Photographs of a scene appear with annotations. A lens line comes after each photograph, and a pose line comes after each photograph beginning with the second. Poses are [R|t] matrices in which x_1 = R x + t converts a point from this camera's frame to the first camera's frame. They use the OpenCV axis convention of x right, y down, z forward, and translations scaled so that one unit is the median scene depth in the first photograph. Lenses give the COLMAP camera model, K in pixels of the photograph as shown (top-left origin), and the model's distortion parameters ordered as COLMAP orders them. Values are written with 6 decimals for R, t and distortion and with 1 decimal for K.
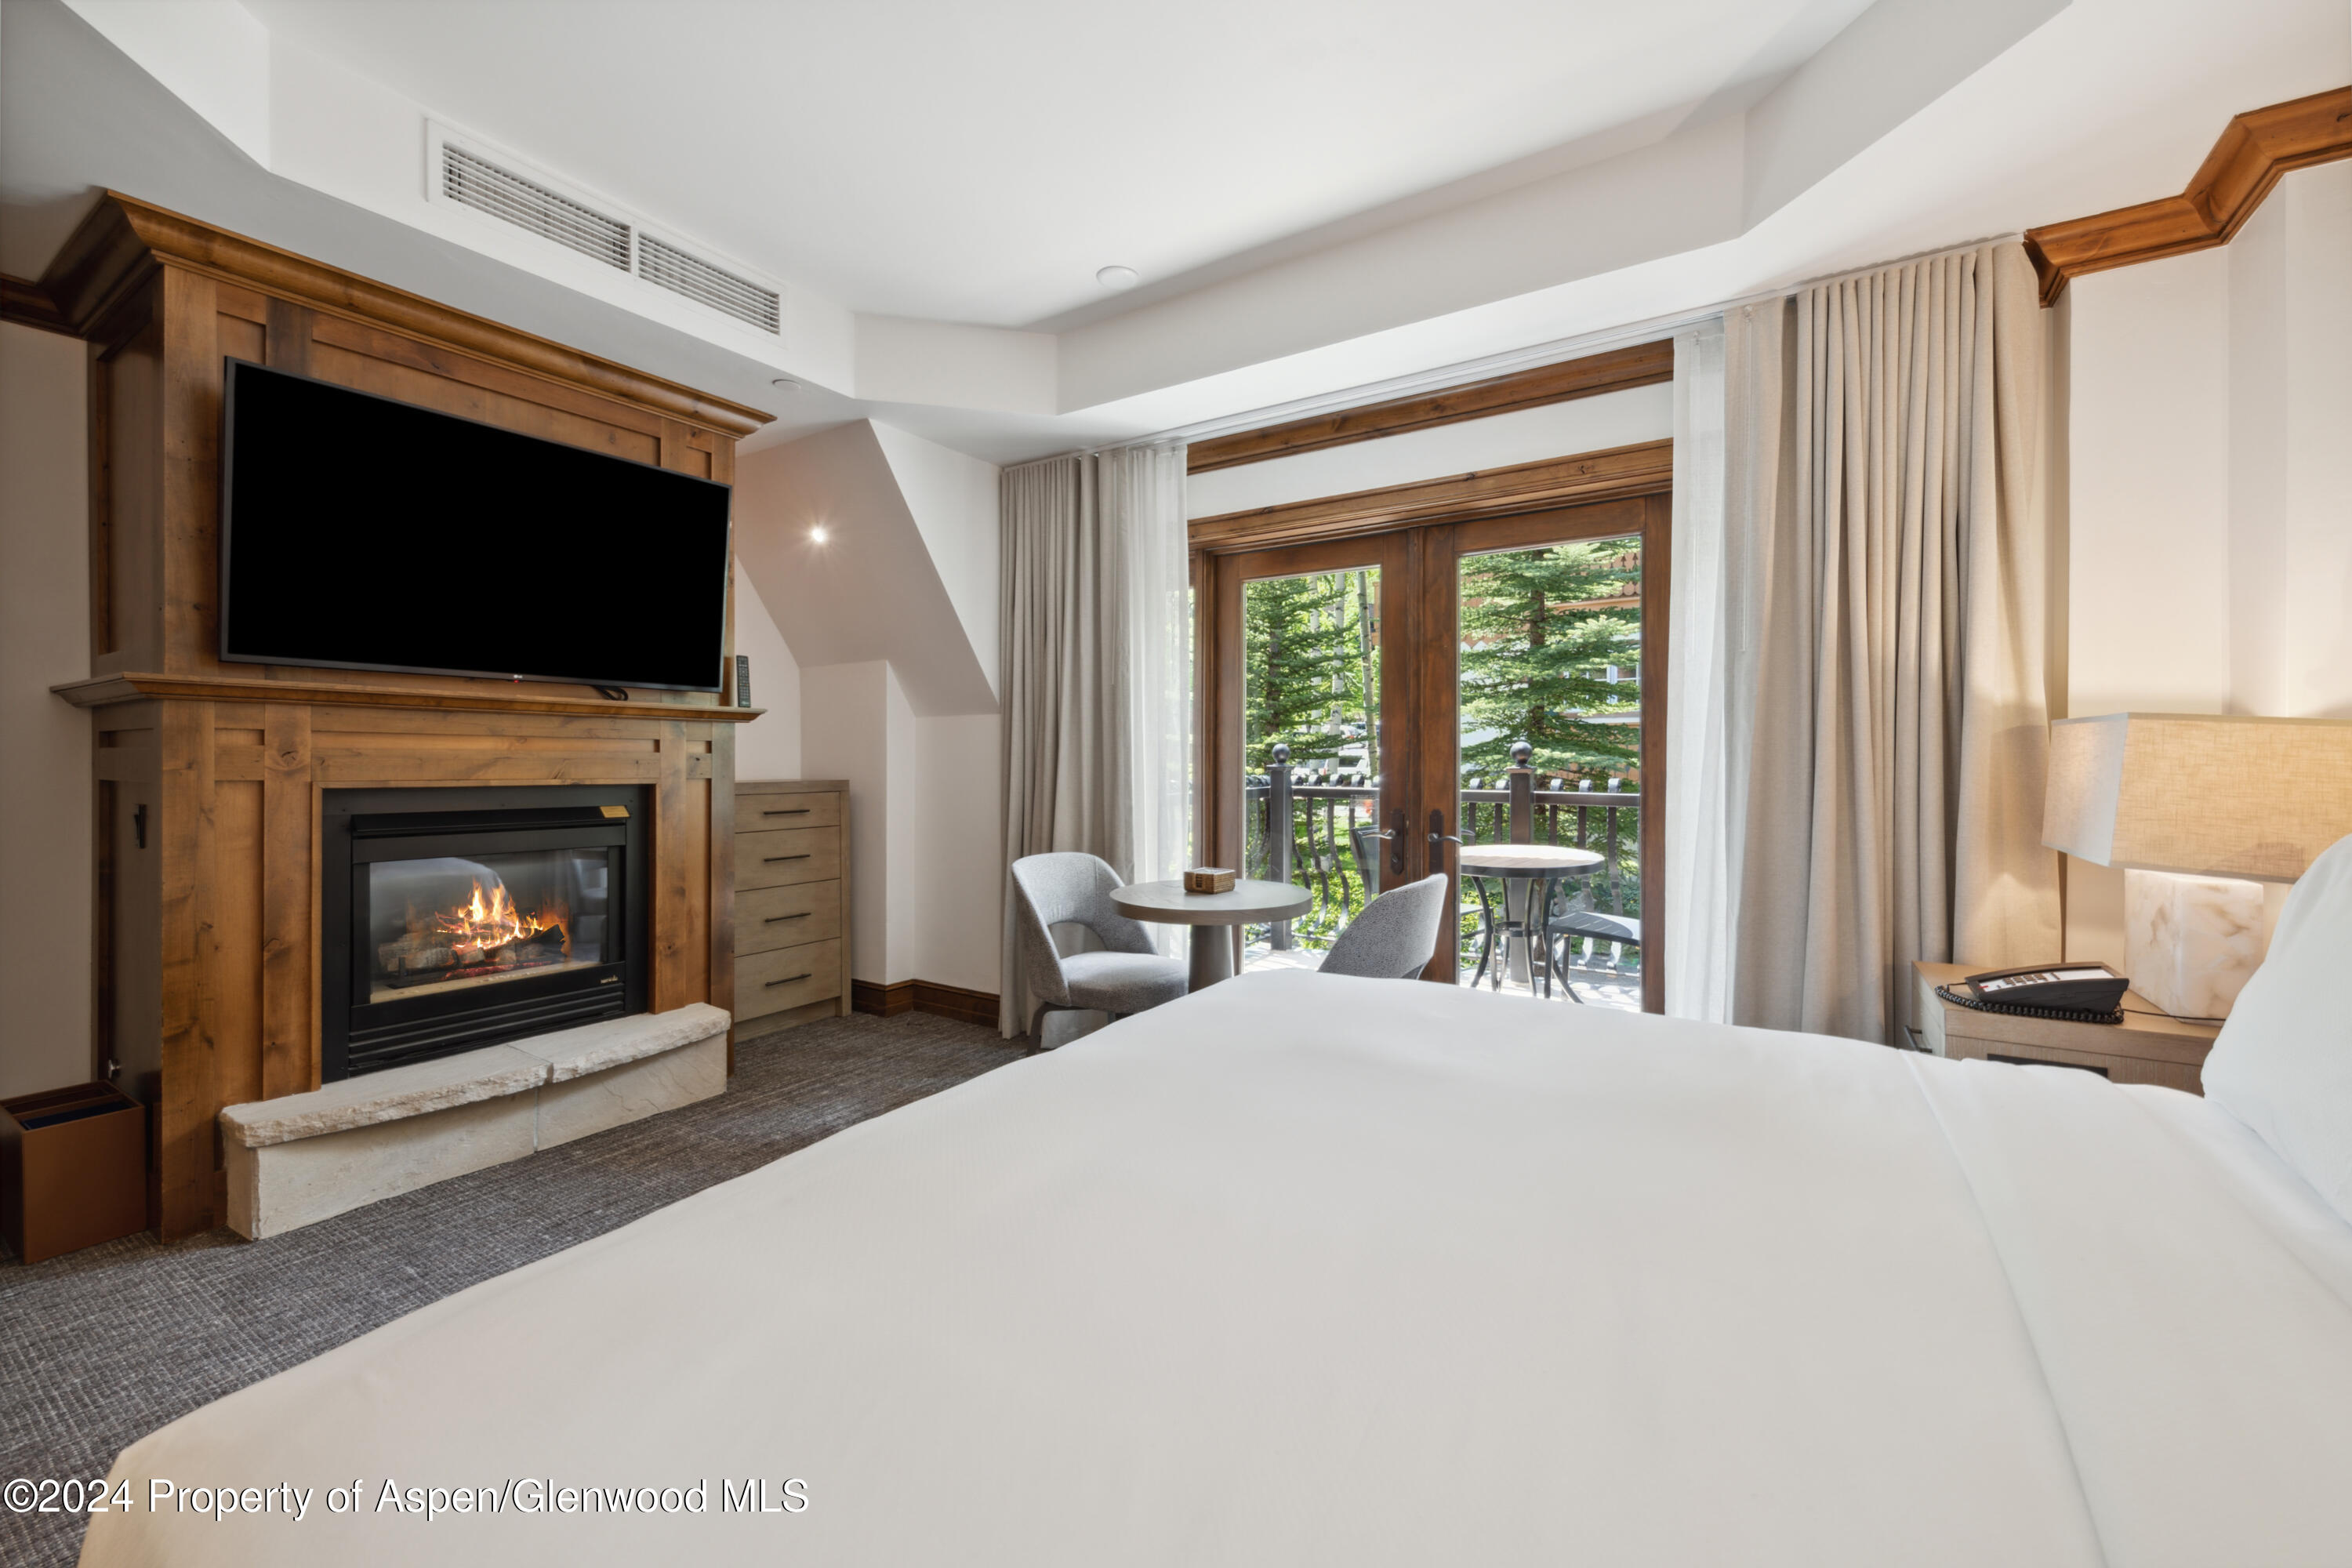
lens RADIAL K [[970.1, 0, 1179.4], [0, 970.1, 770.5], [0, 0, 1]] dist [0.021102, 0.000241]
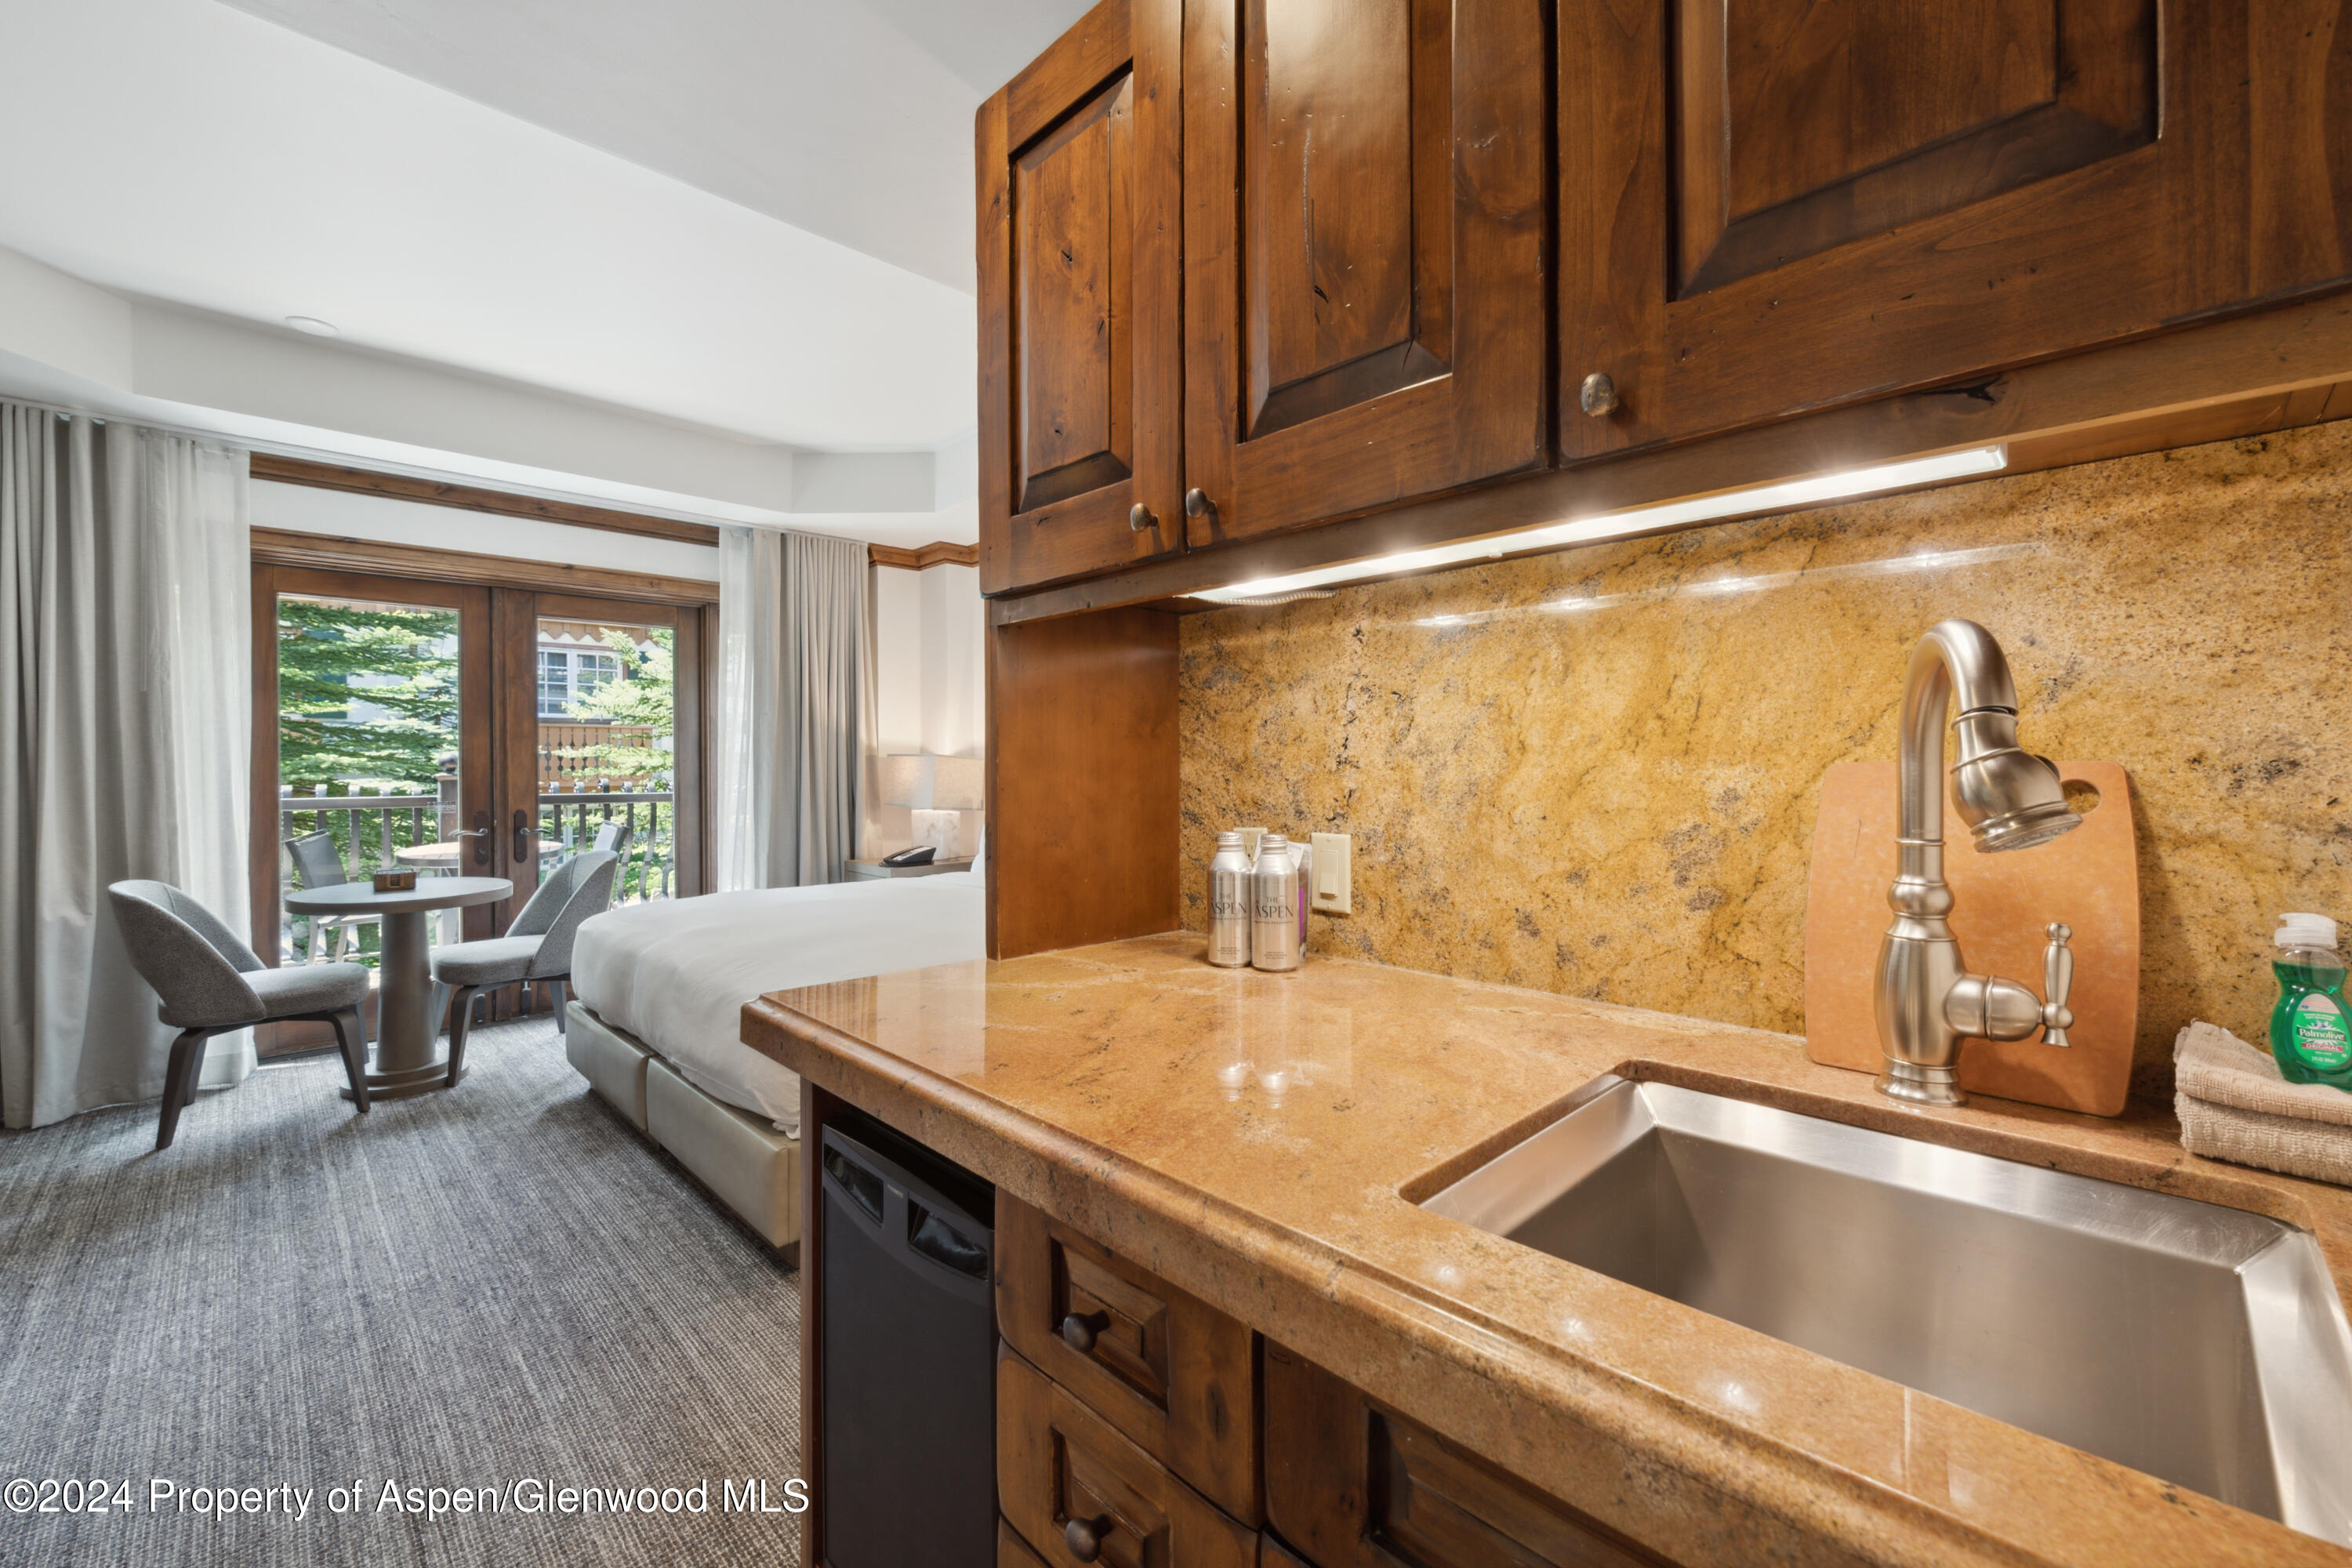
lens RADIAL K [[970.1, 0, 1175.4], [0, 970.1, 768.5], [0, 0, 1]] dist [0.021102, 0.000241]
pose [[0.229927, -0.011872, 0.973135, -0.809529], [0.010798, 0.999895, 0.009647, -0.017225], [-0.973148, 0.008290, 0.230031, -0.148871]]
